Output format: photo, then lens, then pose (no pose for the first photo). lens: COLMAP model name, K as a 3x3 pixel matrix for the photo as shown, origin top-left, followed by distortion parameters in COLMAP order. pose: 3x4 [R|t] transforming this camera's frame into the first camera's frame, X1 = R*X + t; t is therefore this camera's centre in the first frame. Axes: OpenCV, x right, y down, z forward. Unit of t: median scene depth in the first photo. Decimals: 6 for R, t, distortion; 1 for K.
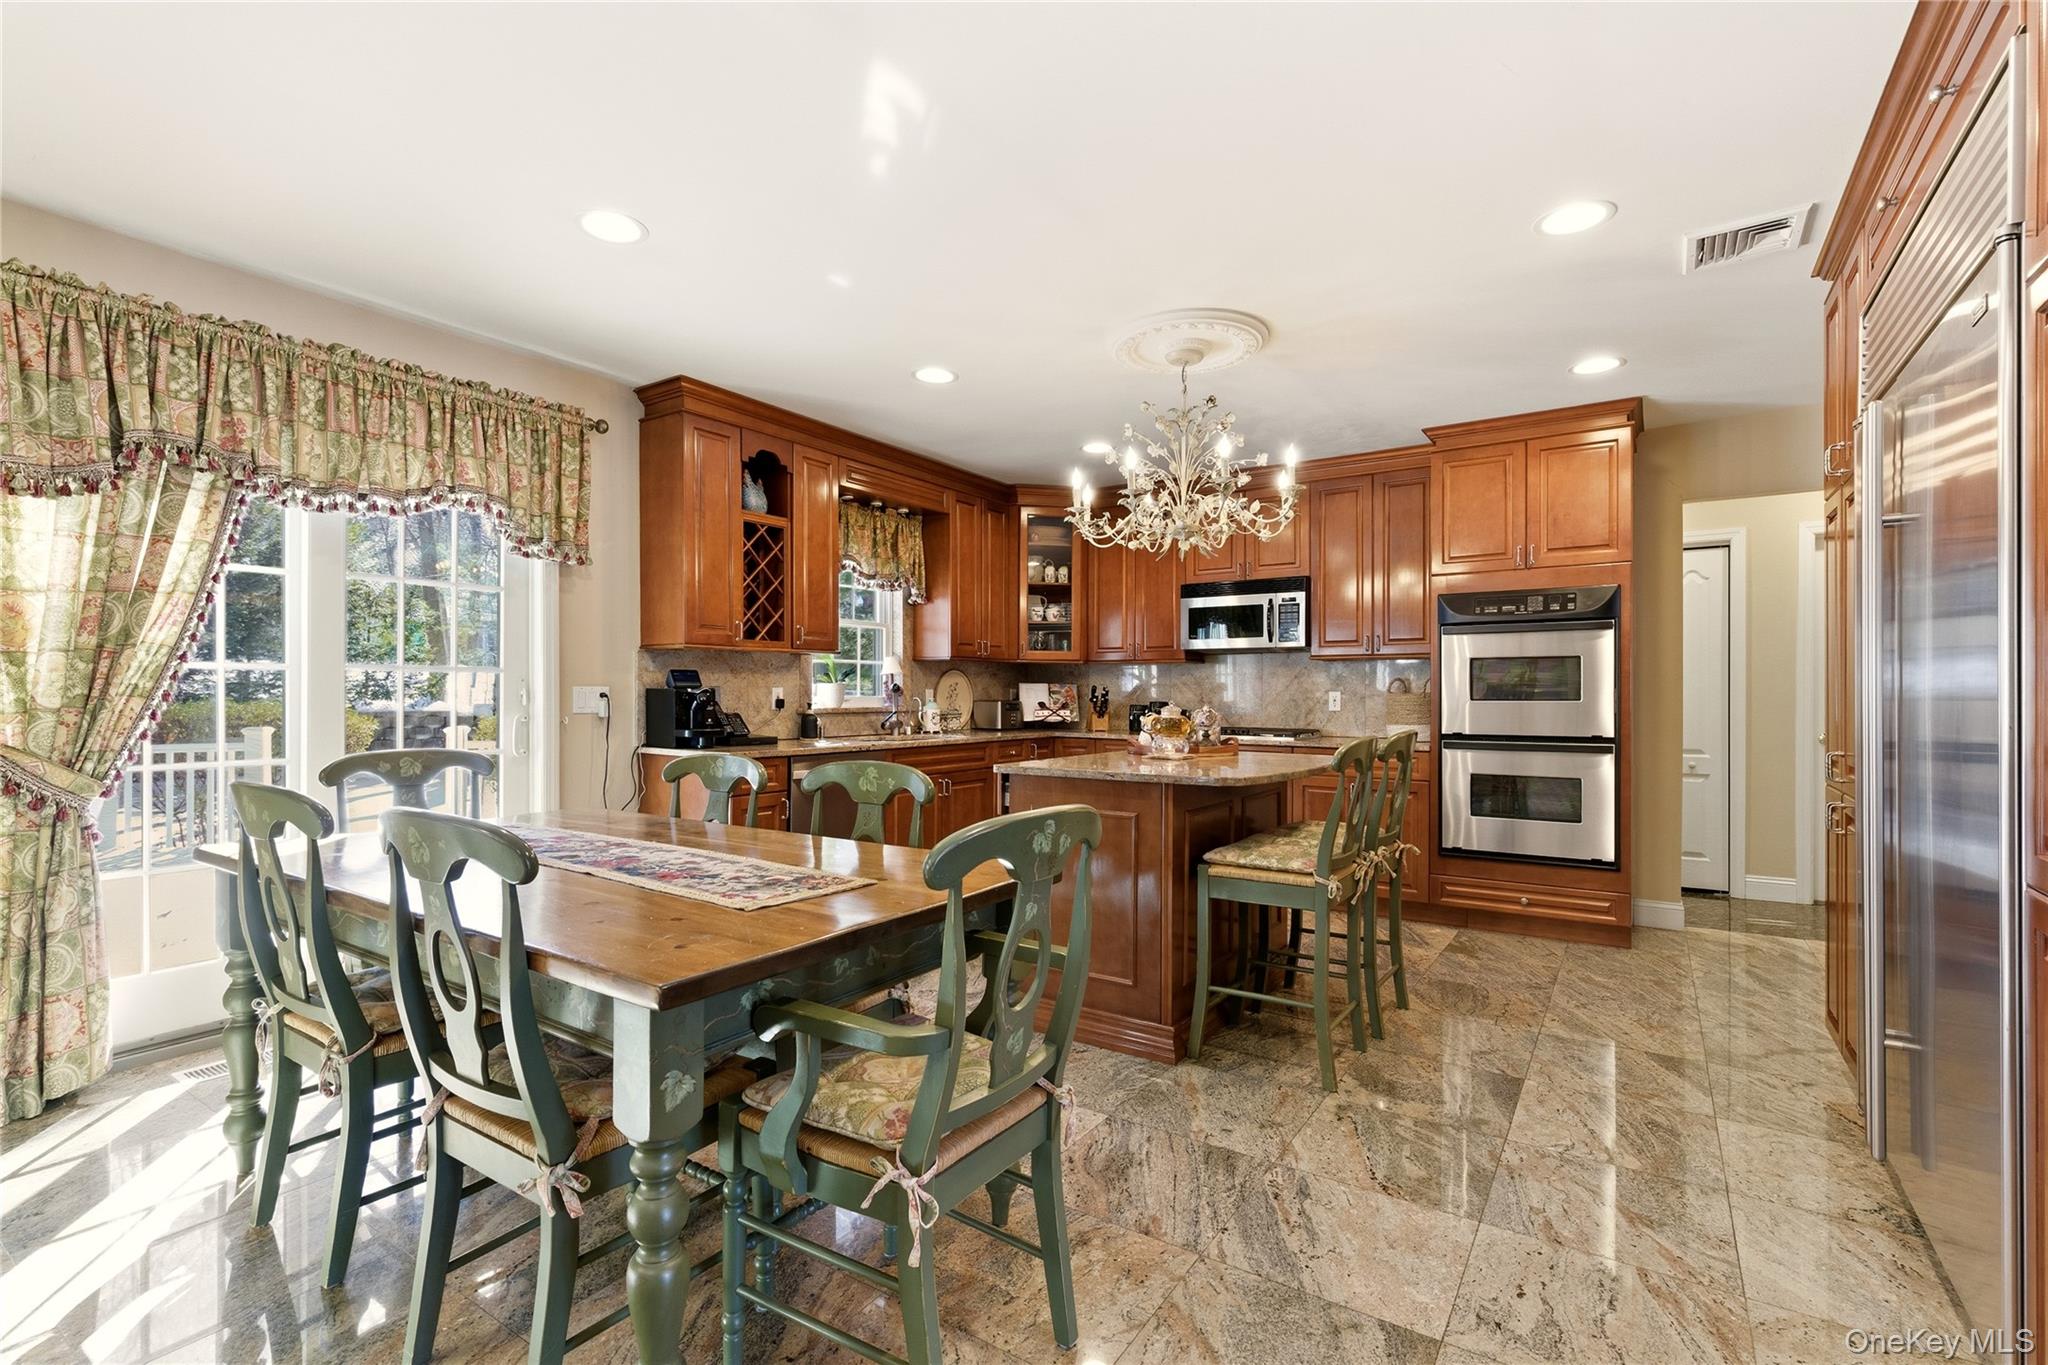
lens RADIAL K [[943.2, 0, 1034.4], [0, 943.2, 691.9], [0, 0, 1]] dist [0.004286, -0.002016]
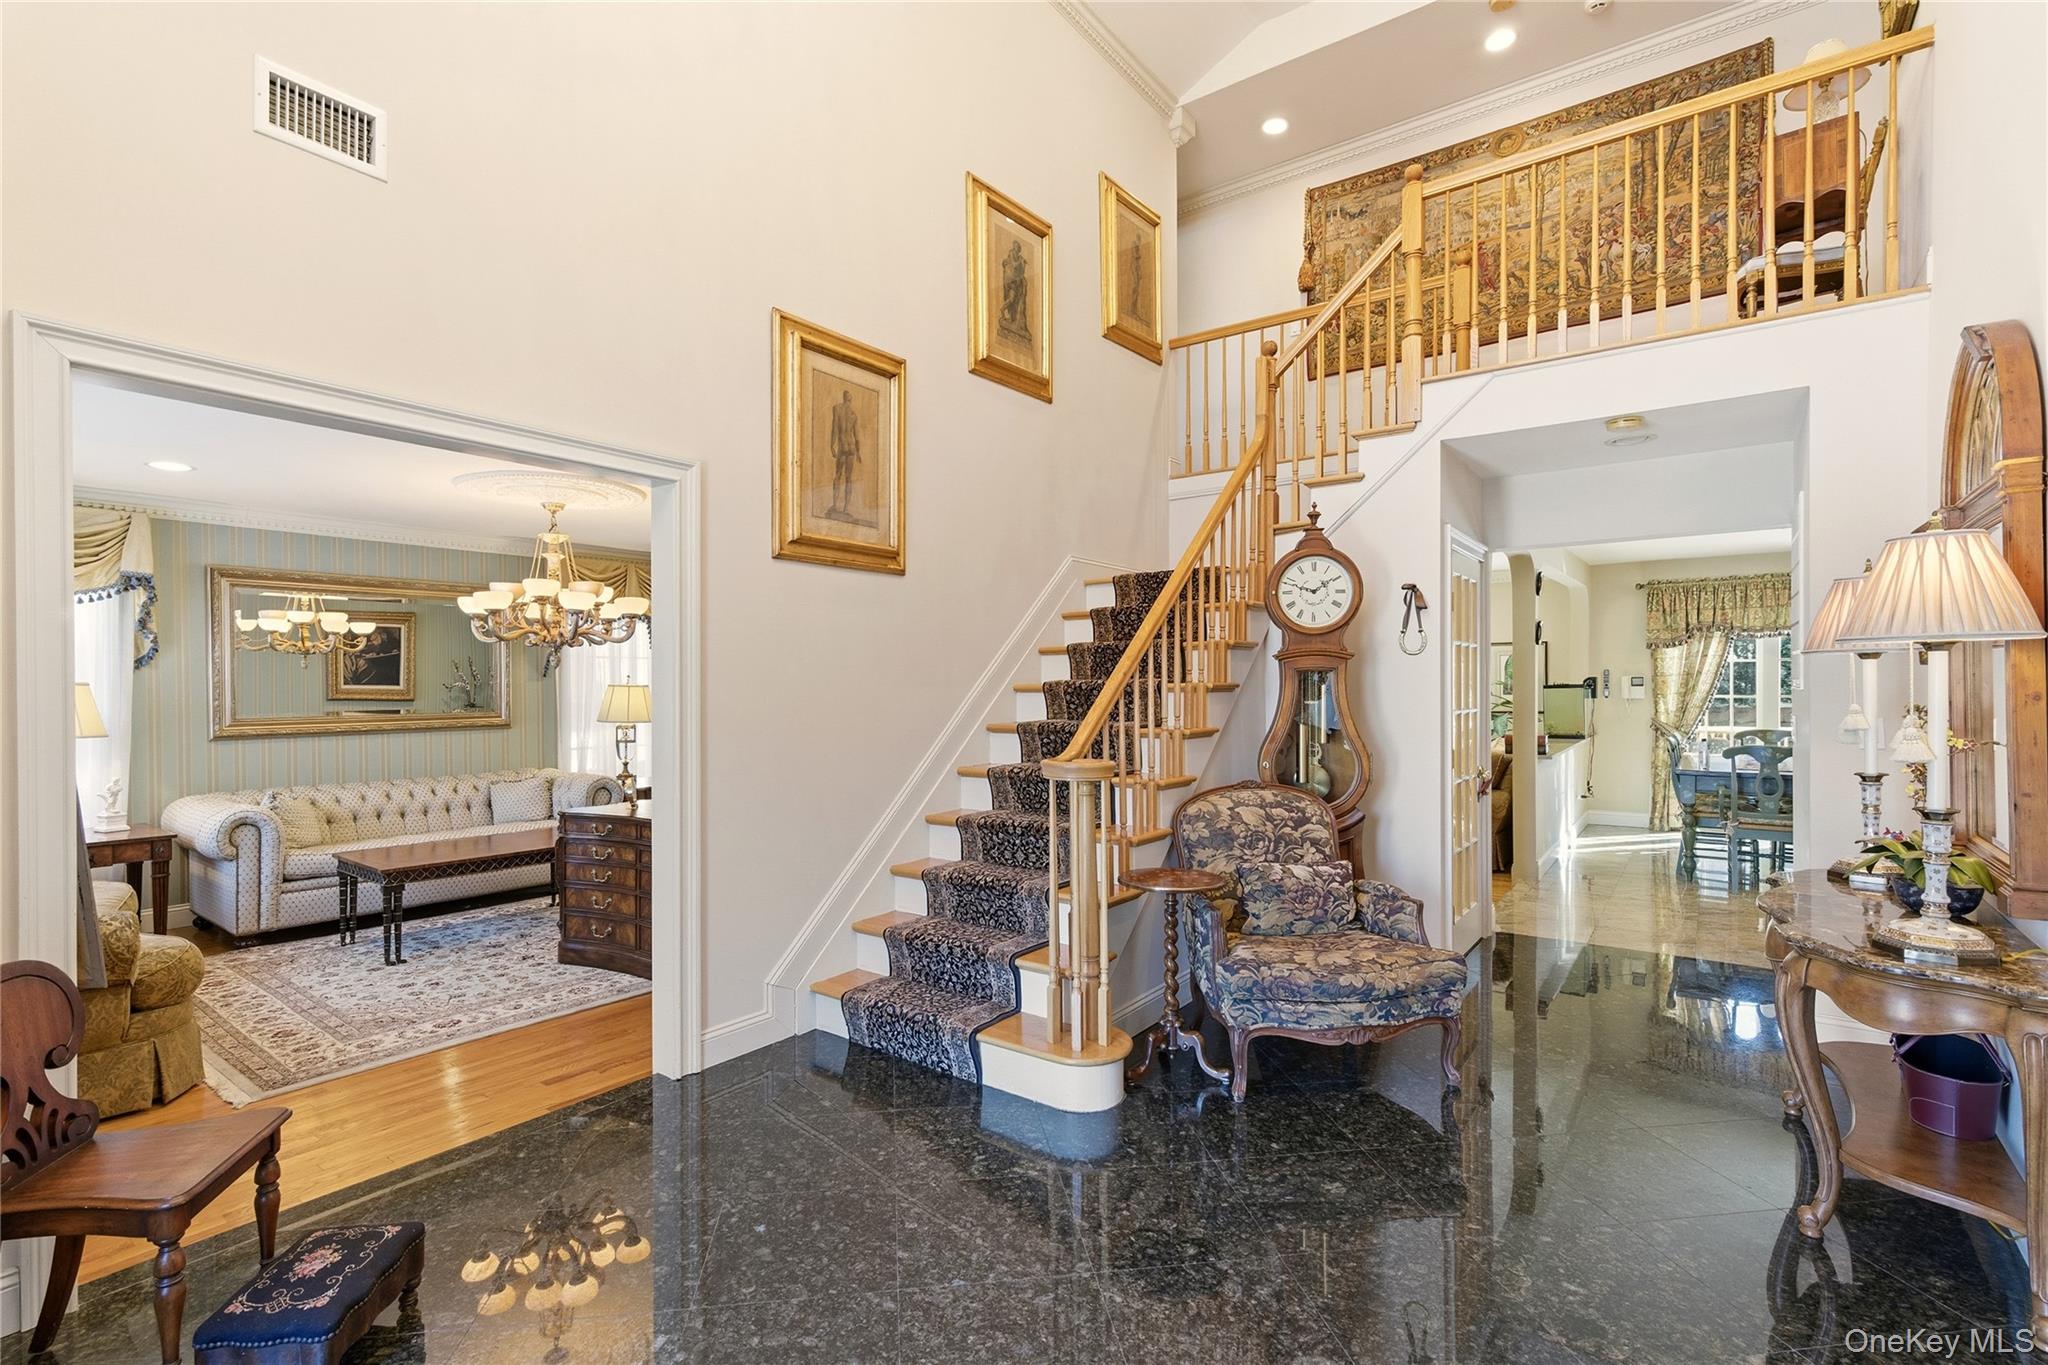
lens RADIAL K [[943.2, 0, 1013.7], [0, 943.2, 690.4], [0, 0, 1]] dist [0.004286, -0.002016]
pose [[-0.065375, 0.004669, -0.997850, 1.767245], [0.008795, 0.999953, 0.004103, -0.065406], [0.997822, -0.008507, -0.065413, -0.796765]]
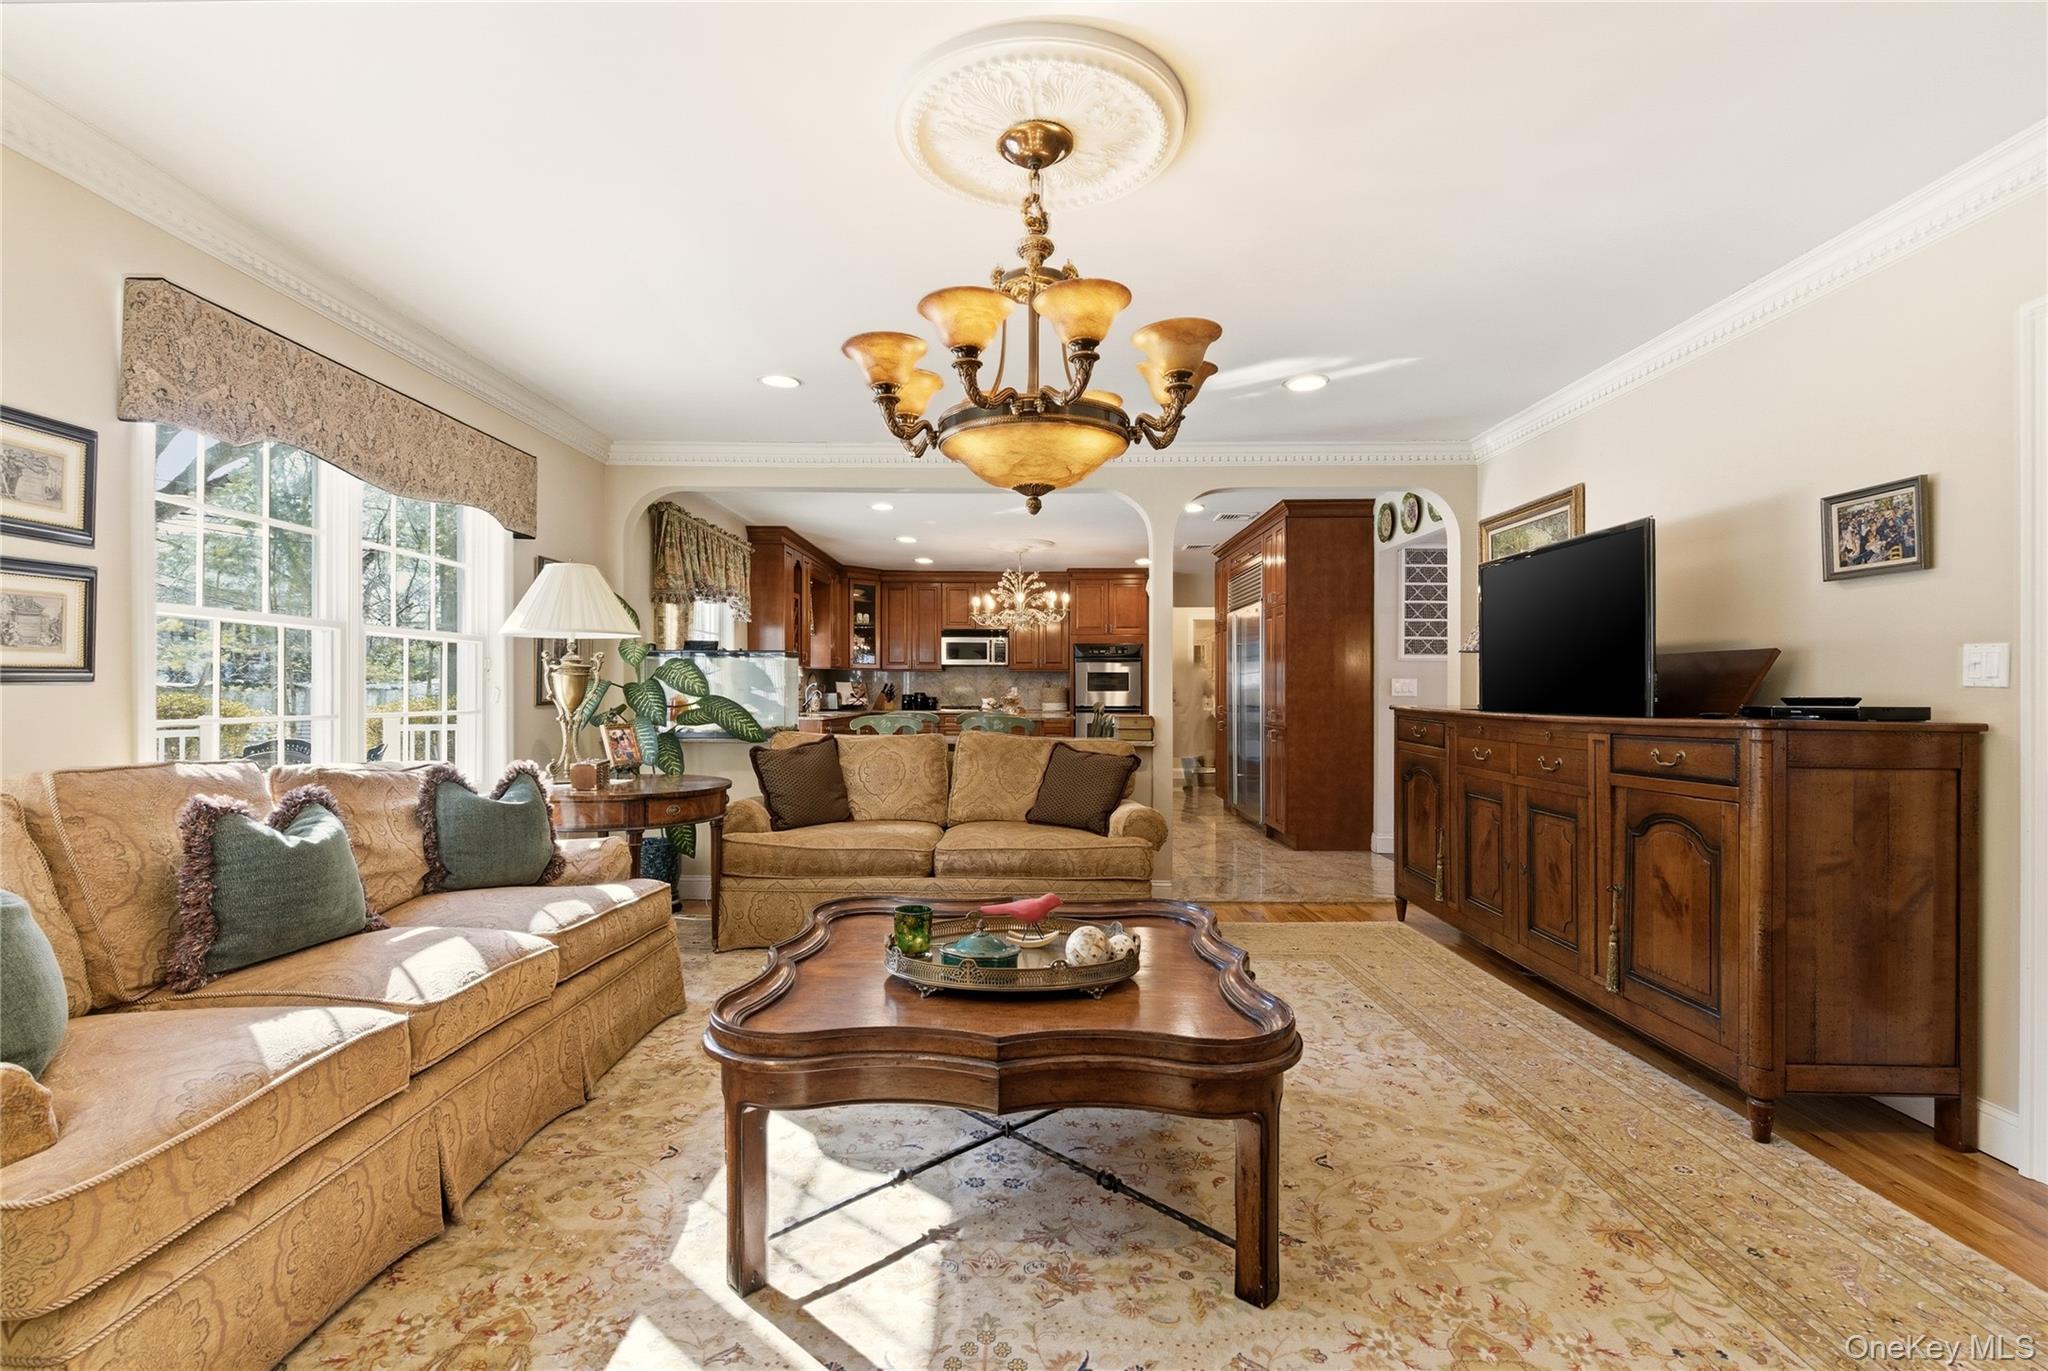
lens RADIAL K [[943.2, 0, 1016.5], [0, 943.2, 695.4], [0, 0, 1]] dist [0.004286, -0.002016]
pose [[0.845032, 0.000629, 0.534716, -1.140918], [-0.007301, 0.999920, 0.010362, -0.007804], [-0.534666, -0.012660, 0.844969, -1.034217]]
